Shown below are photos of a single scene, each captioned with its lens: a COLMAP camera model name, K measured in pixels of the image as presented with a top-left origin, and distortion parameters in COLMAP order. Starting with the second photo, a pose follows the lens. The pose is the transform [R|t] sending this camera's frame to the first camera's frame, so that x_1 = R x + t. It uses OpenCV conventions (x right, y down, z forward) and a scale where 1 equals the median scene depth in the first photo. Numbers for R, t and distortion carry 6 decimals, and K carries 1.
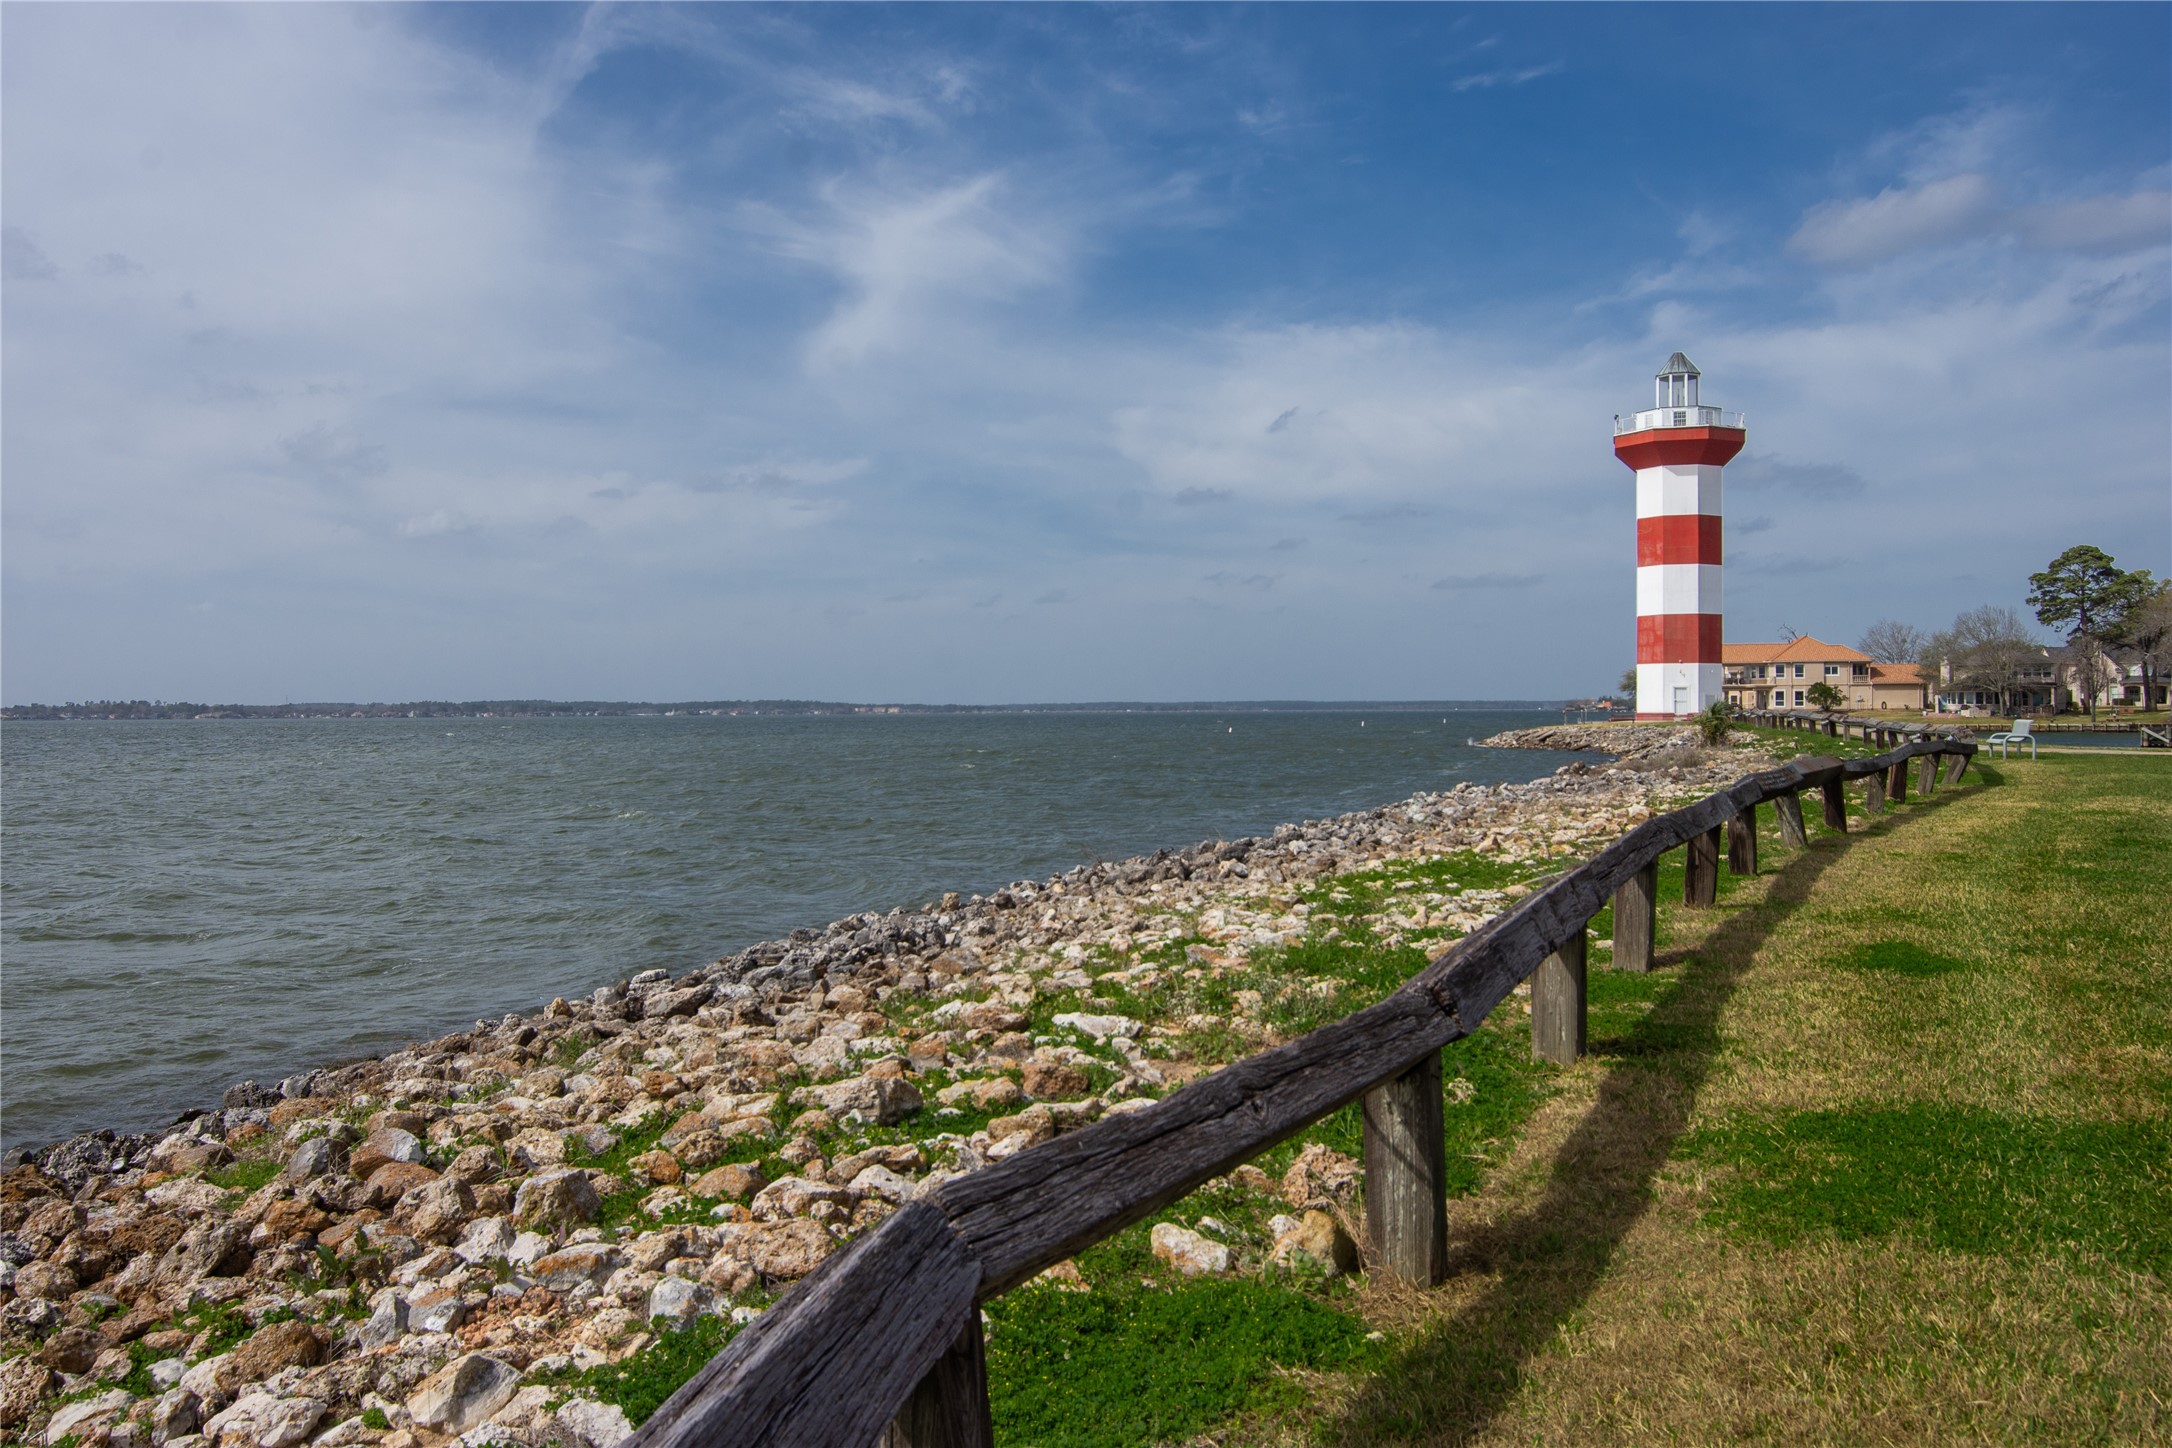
lens RADIAL K [[947.6, 0, 1086.0], [0, 947.6, 724.0], [0, 0, 1]] dist [0.027188, 0.000270]
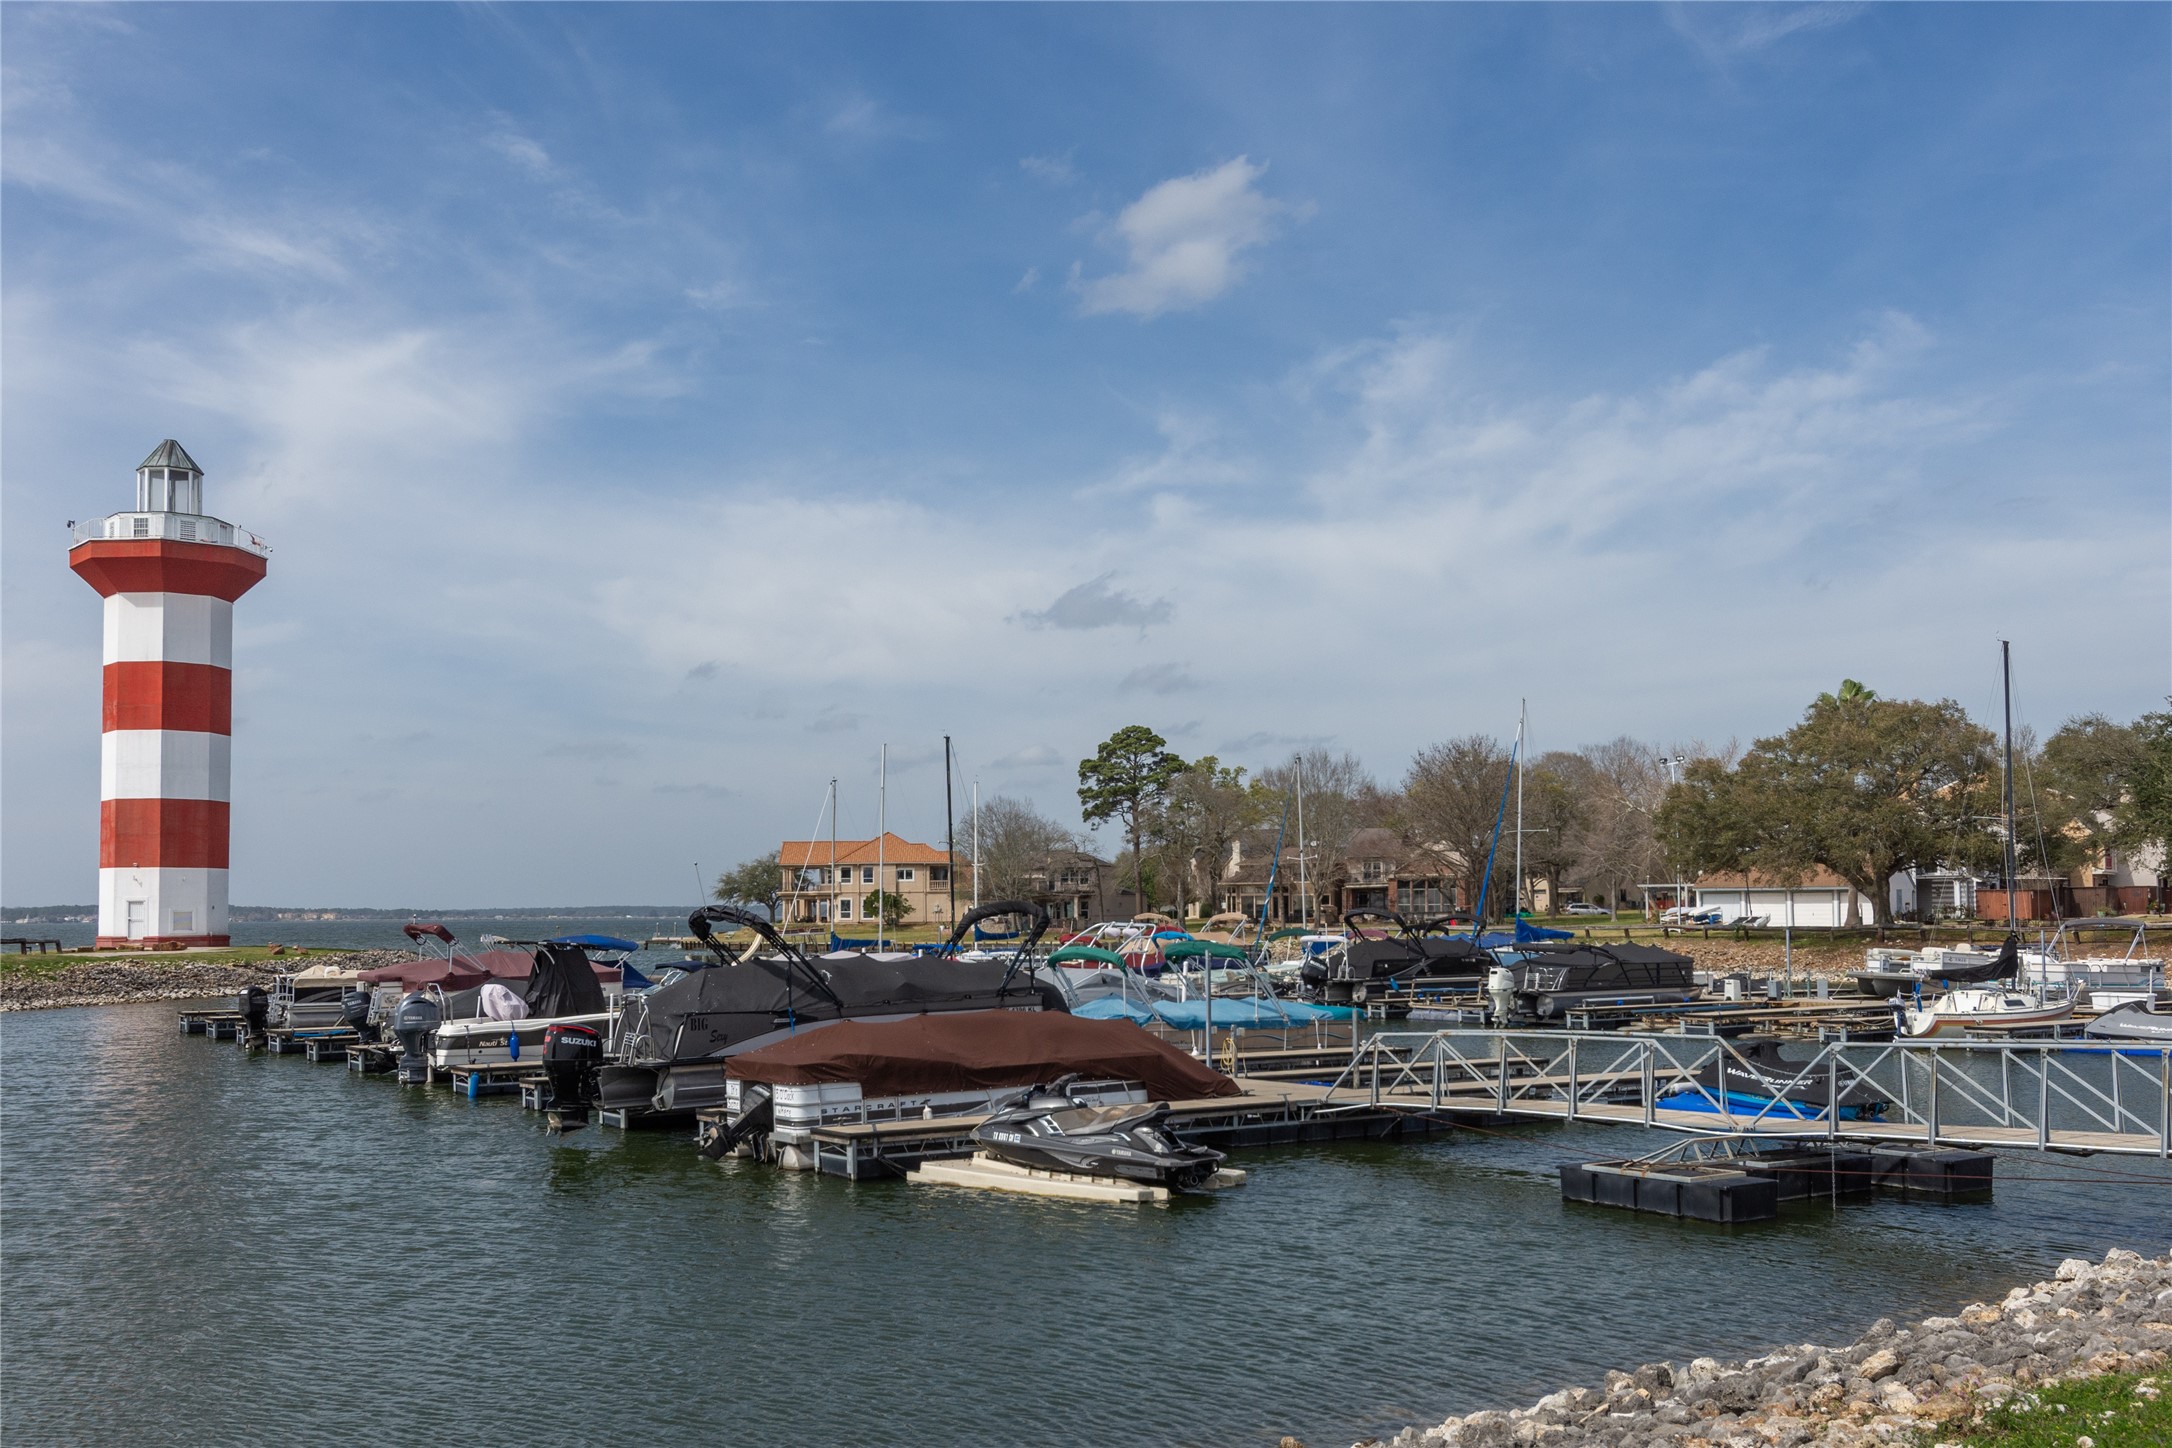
lens RADIAL K [[947.6, 0, 1086.0], [0, 947.6, 724.0], [0, 0, 1]] dist [0.027188, 0.000270]
pose [[0.995382, 0.012751, 0.095141, 0.464364], [0.006138, 0.980656, -0.195643, -0.012210], [-0.095795, 0.195324, 0.976049, 0.098774]]
